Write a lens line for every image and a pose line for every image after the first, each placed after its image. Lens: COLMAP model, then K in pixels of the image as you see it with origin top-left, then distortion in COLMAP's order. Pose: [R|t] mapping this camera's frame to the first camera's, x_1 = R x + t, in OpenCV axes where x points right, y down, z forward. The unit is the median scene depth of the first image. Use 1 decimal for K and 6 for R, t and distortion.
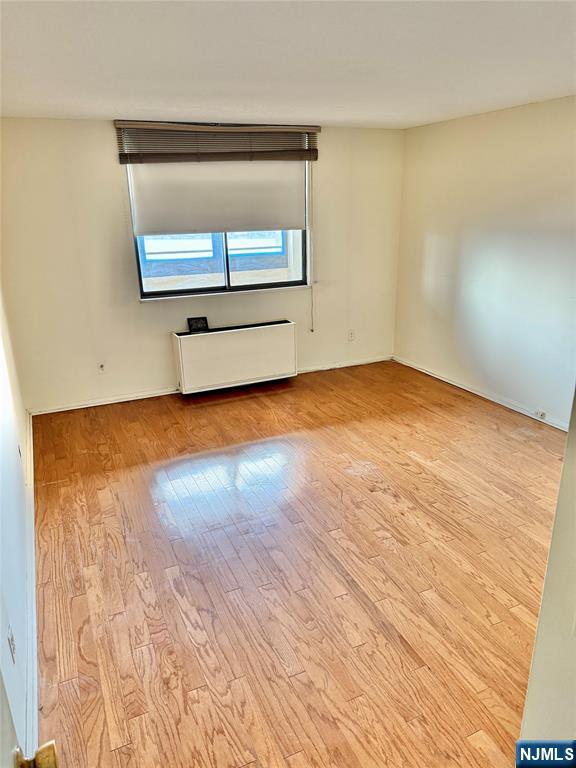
lens RADIAL K [[537.2, 0, 284.5], [0, 537.2, 388.0], [0, 0, 1]] dist [0.079121, -0.099160]
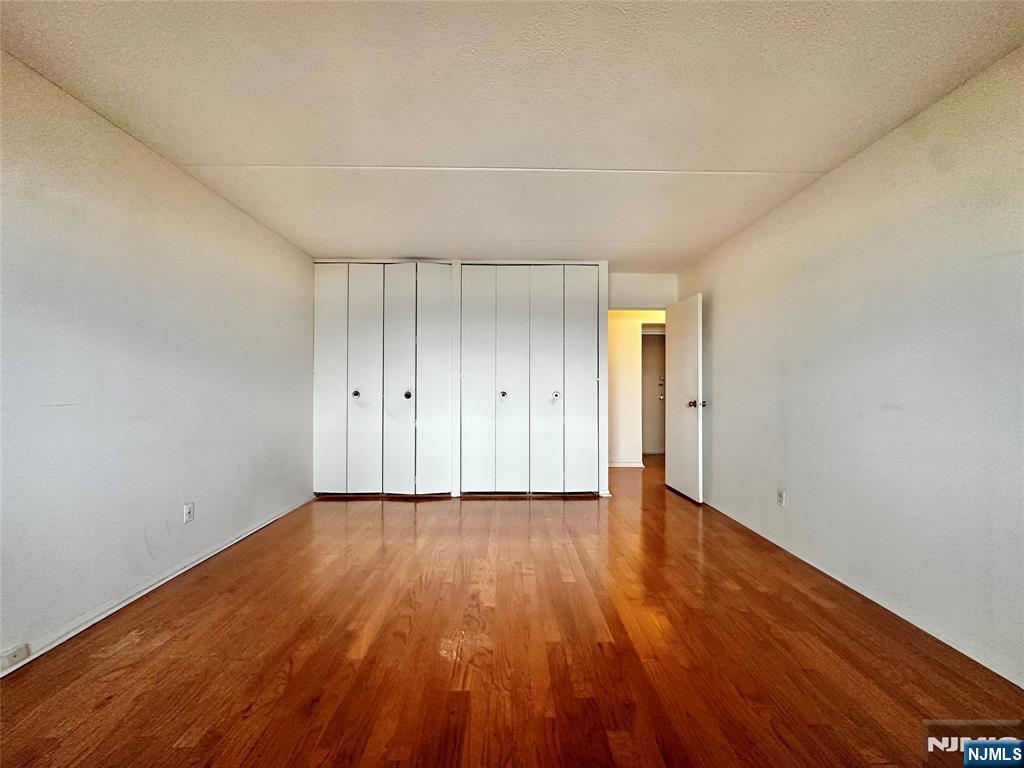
lens RADIAL K [[406.5, 0, 512.0], [0, 406.5, 384.0], [0, 0, 1]] dist [-0.003045, 0.000464]
pose [[-0.917065, 0.025647, 0.397913, -0.124721], [0.149832, 0.946961, 0.284280, -0.328388], [-0.369517, 0.320323, -0.872267, 1.643339]]
